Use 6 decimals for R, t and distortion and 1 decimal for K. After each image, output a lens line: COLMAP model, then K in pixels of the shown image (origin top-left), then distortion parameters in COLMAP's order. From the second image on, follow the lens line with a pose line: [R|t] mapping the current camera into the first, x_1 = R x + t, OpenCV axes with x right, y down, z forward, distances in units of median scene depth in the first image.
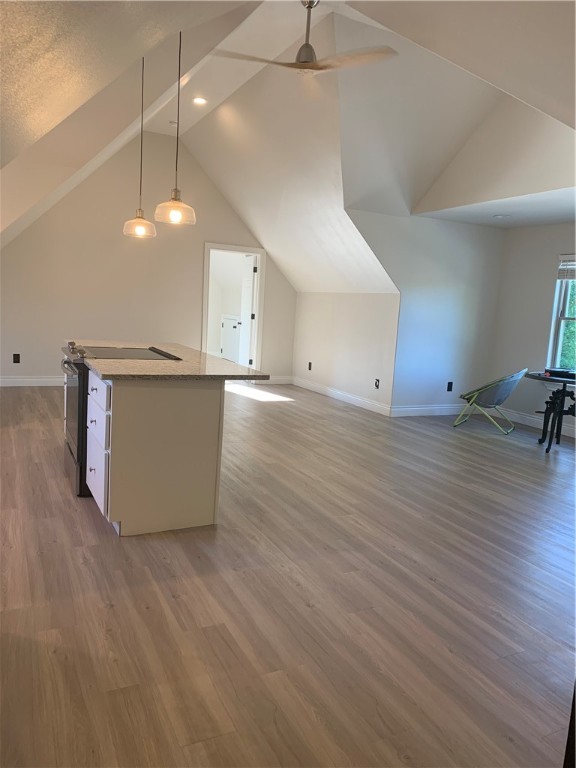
lens RADIAL K [[580.3, 0, 288.0], [0, 580.3, 384.0], [0, 0, 1]] dist [0.049691, -0.062711]
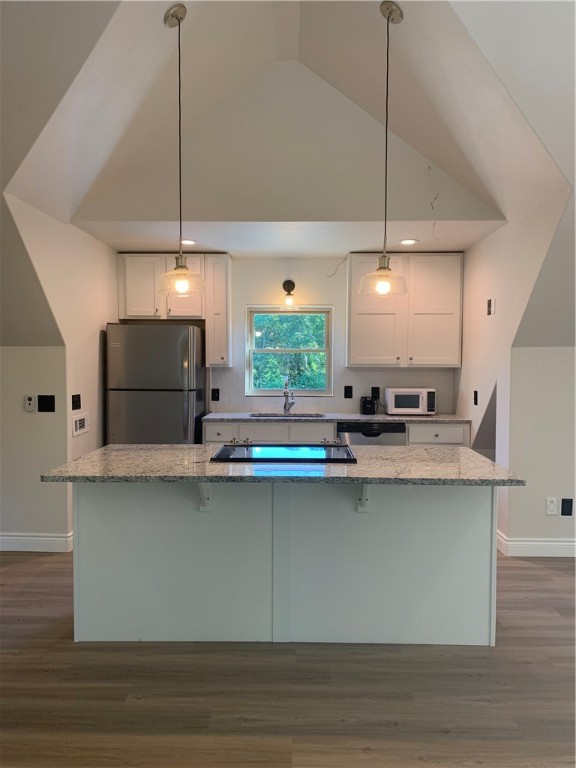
lens RADIAL K [[580.3, 0, 288.0], [0, 580.3, 384.0], [0, 0, 1]] dist [0.049691, -0.062711]
pose [[-0.452919, -0.029246, -0.891072, 0.296653], [-0.154266, 0.986957, 0.046018, -0.126629], [0.878104, 0.158304, -0.451524, 0.932353]]
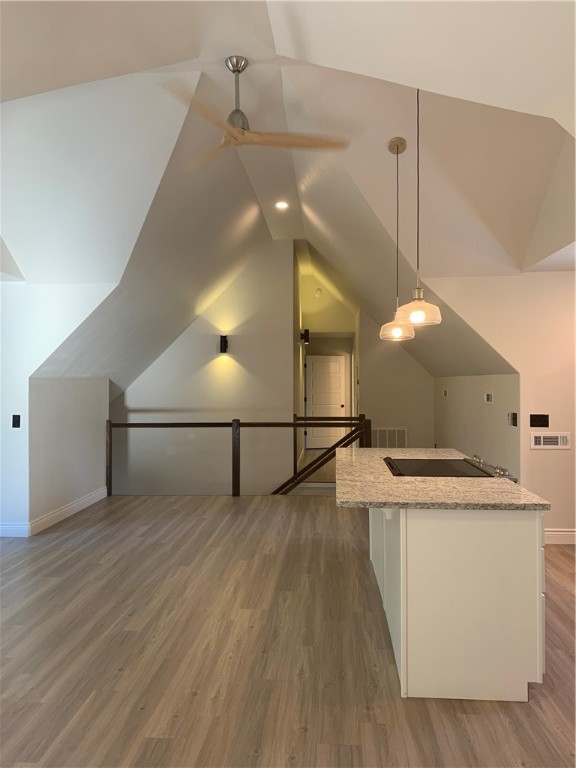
lens RADIAL K [[580.3, 0, 288.0], [0, 580.3, 384.0], [0, 0, 1]] dist [0.049691, -0.062711]
pose [[-0.862939, -0.058078, 0.501959, -0.363096], [0.019852, 0.988709, 0.148525, -0.221140], [-0.504917, 0.138133, -0.852043, 1.293334]]
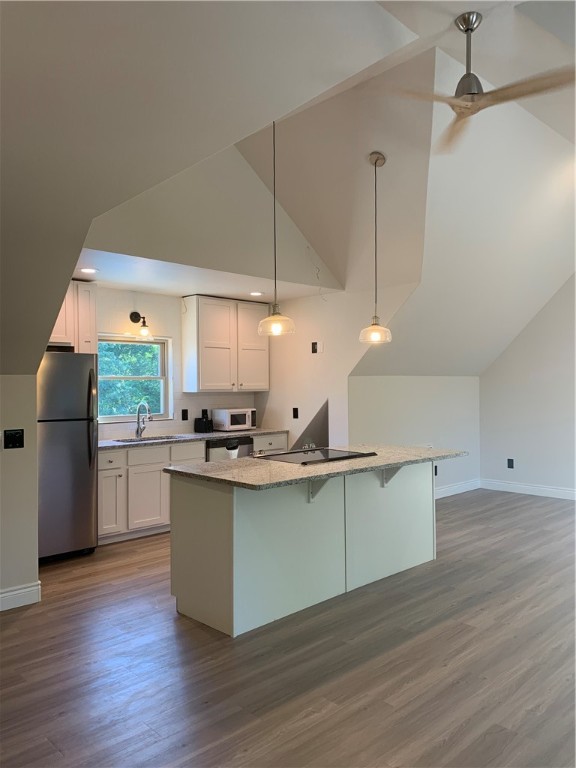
lens RADIAL K [[580.3, 0, 288.0], [0, 580.3, 384.0], [0, 0, 1]] dist [0.049691, -0.062711]
pose [[0.300391, -0.066374, -0.951504, 0.495937], [-0.102843, 0.989506, -0.101492, -0.049528], [0.948256, 0.128342, 0.290412, 0.438429]]
